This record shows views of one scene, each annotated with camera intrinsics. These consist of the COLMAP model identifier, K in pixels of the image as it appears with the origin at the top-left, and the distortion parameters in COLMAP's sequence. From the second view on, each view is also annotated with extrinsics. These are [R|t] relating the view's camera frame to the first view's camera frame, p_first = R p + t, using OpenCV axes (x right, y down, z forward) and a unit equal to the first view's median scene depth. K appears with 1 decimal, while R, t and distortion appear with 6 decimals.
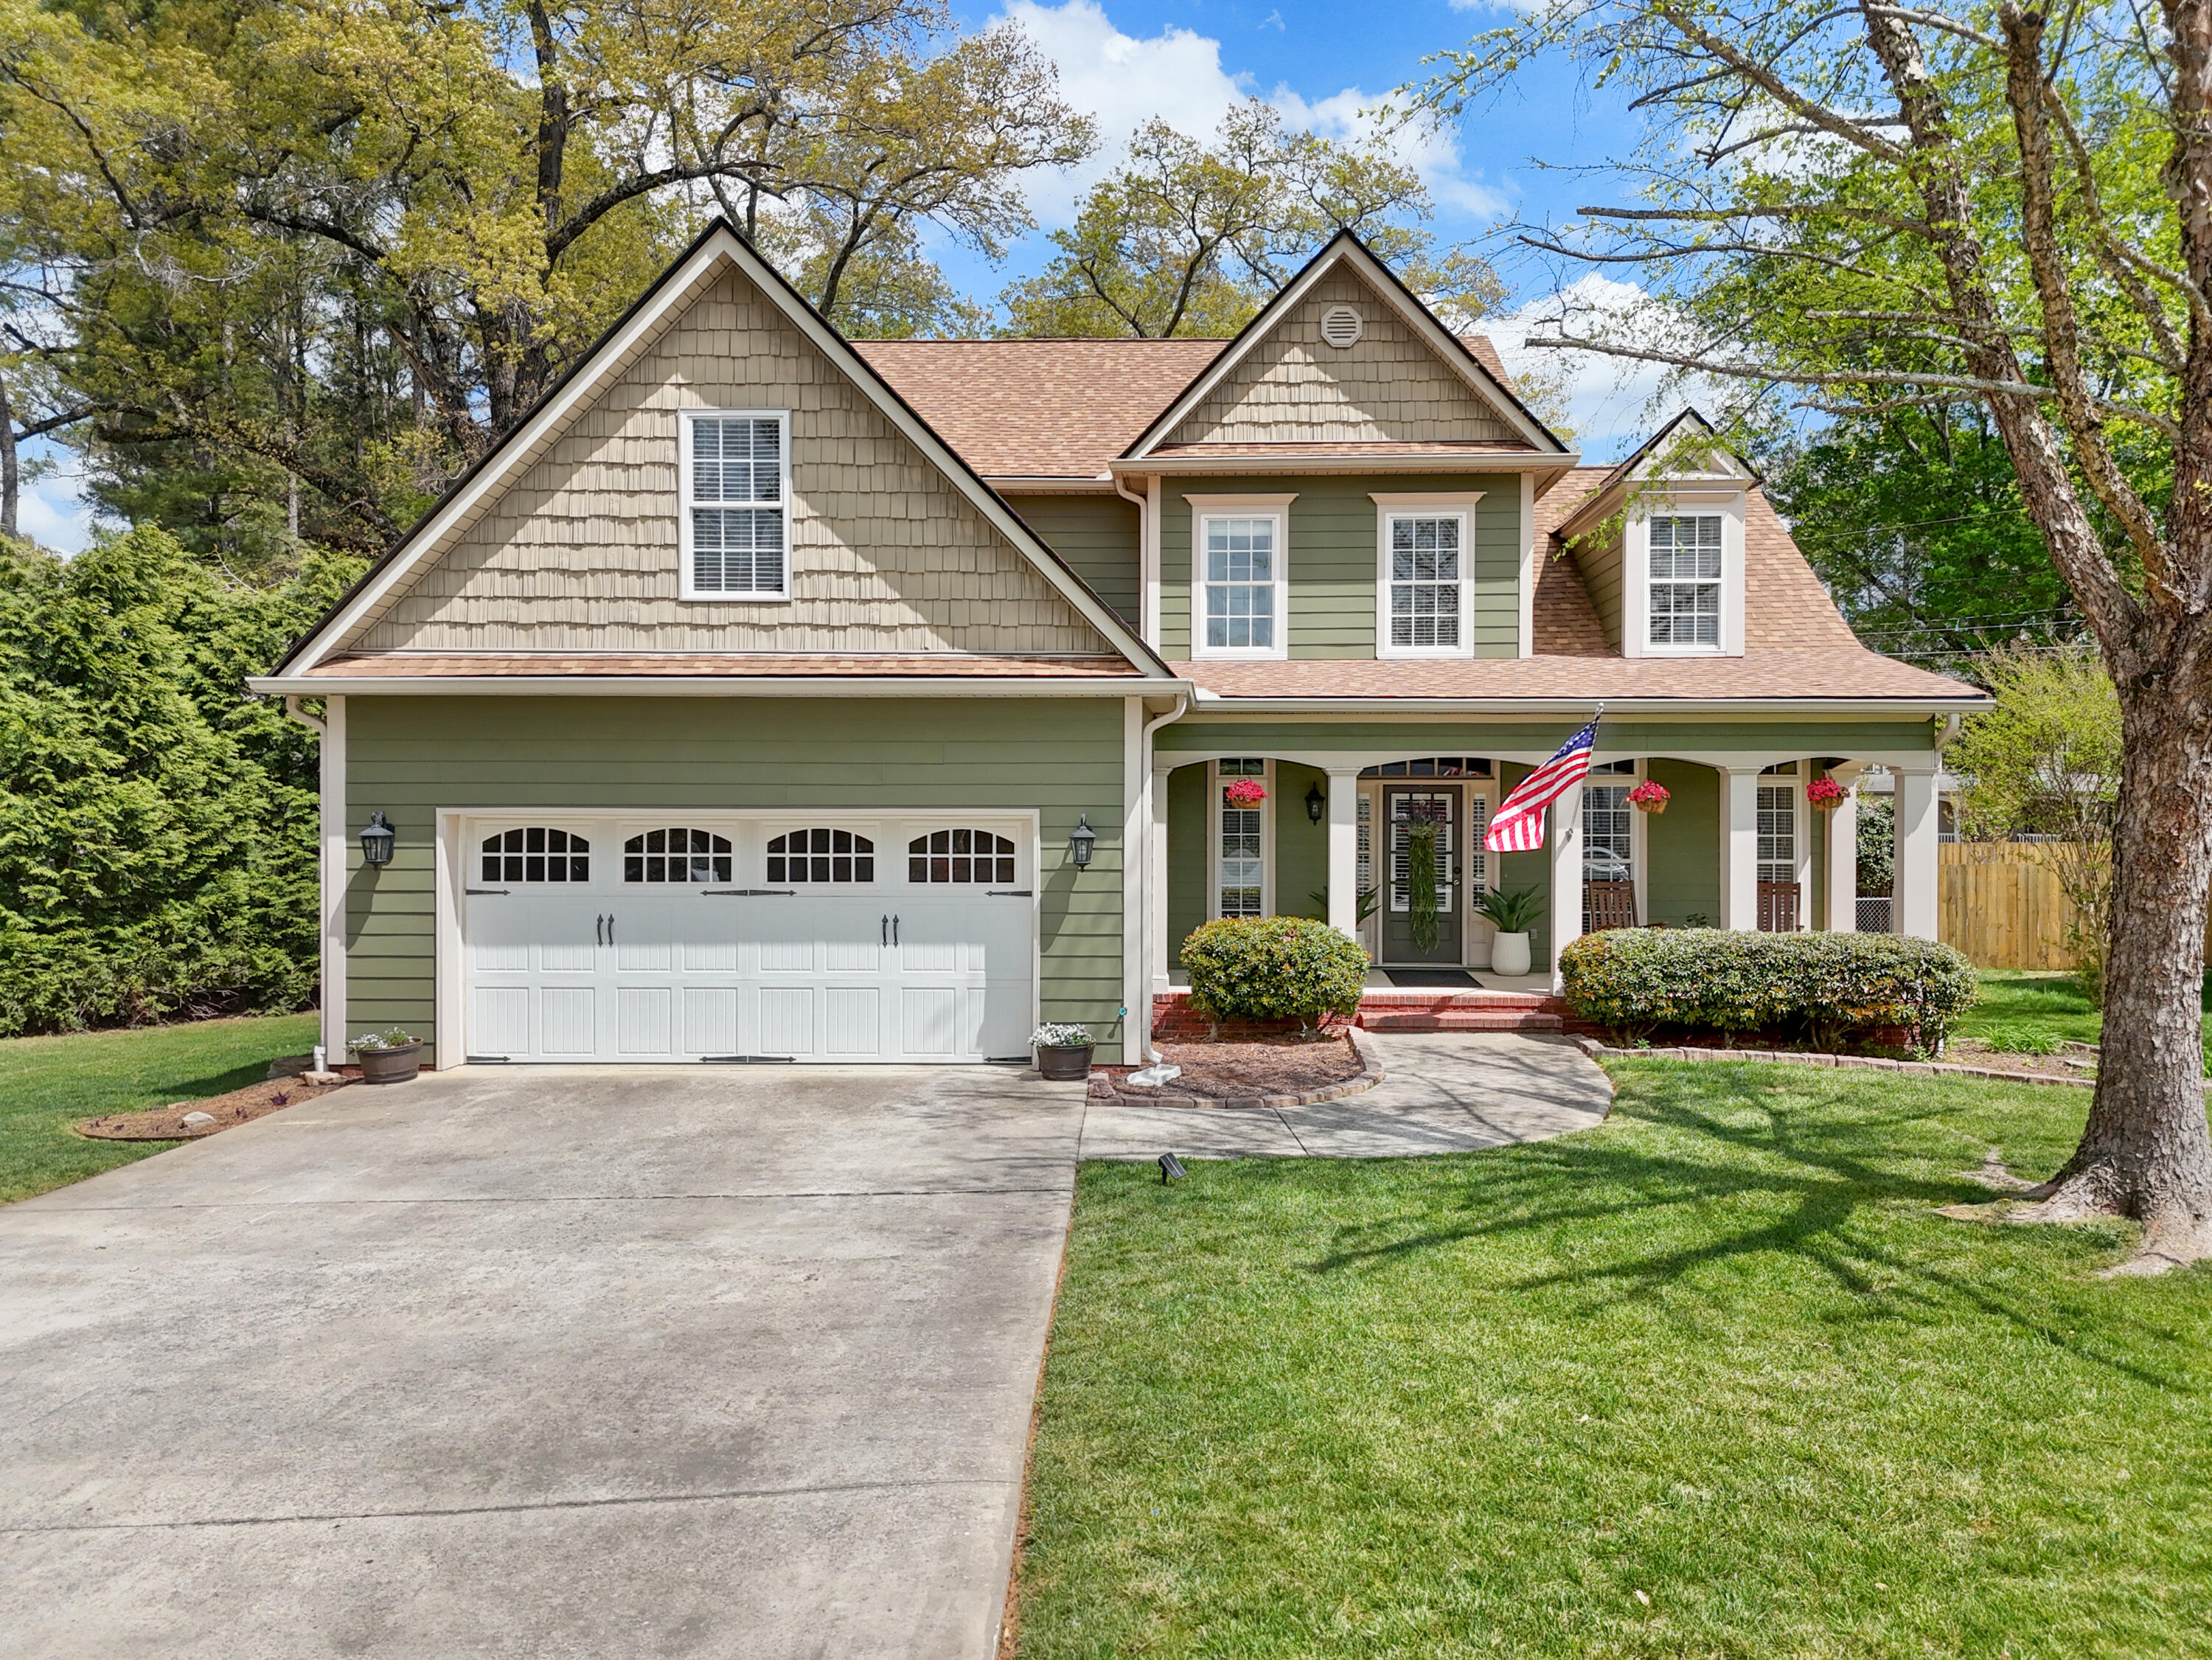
lens RADIAL K [[1658.5, 0, 1147.3], [0, 1658.5, 801.8], [0, 0, 1]] dist [0.029318, -0.008830]
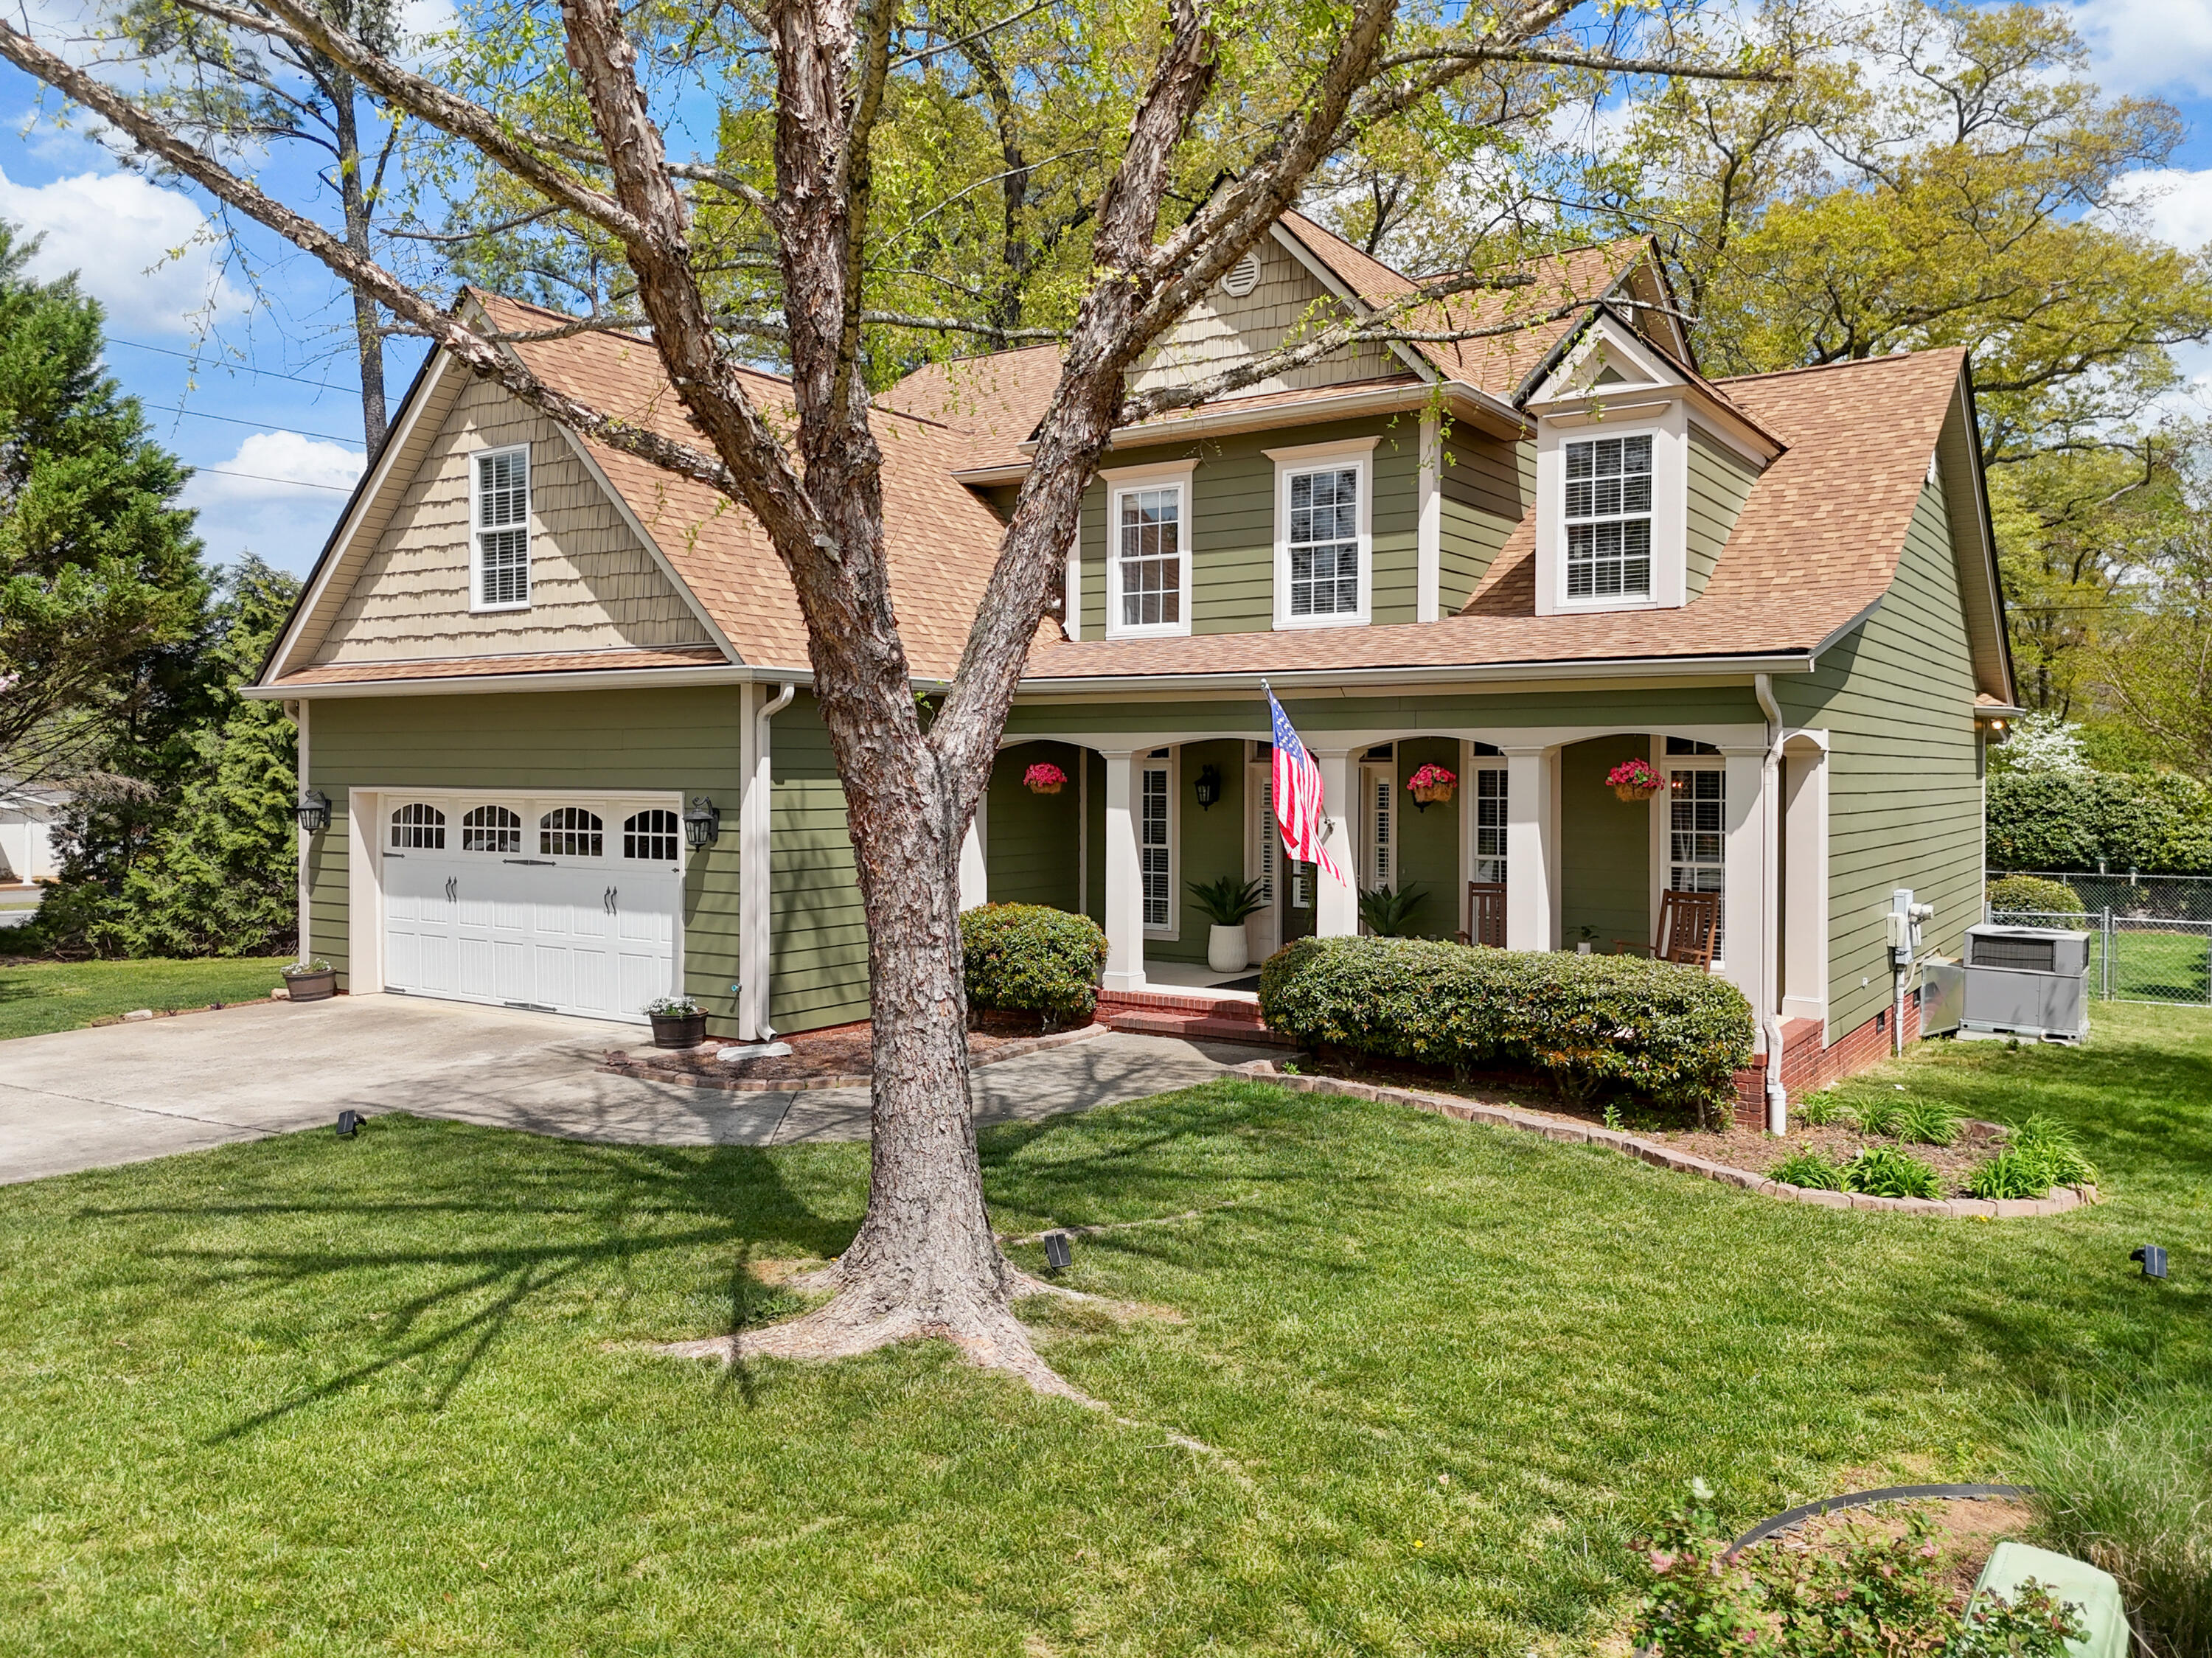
lens RADIAL K [[1658.3, 0, 1170.5], [0, 1658.3, 784.8], [0, 0, 1]] dist [0.029318, -0.008830]
pose [[0.849282, 0.005720, -0.527909, 0.690180], [-0.004315, 0.999983, 0.003893, -0.005080], [0.527922, -0.001028, 0.849292, 0.232081]]
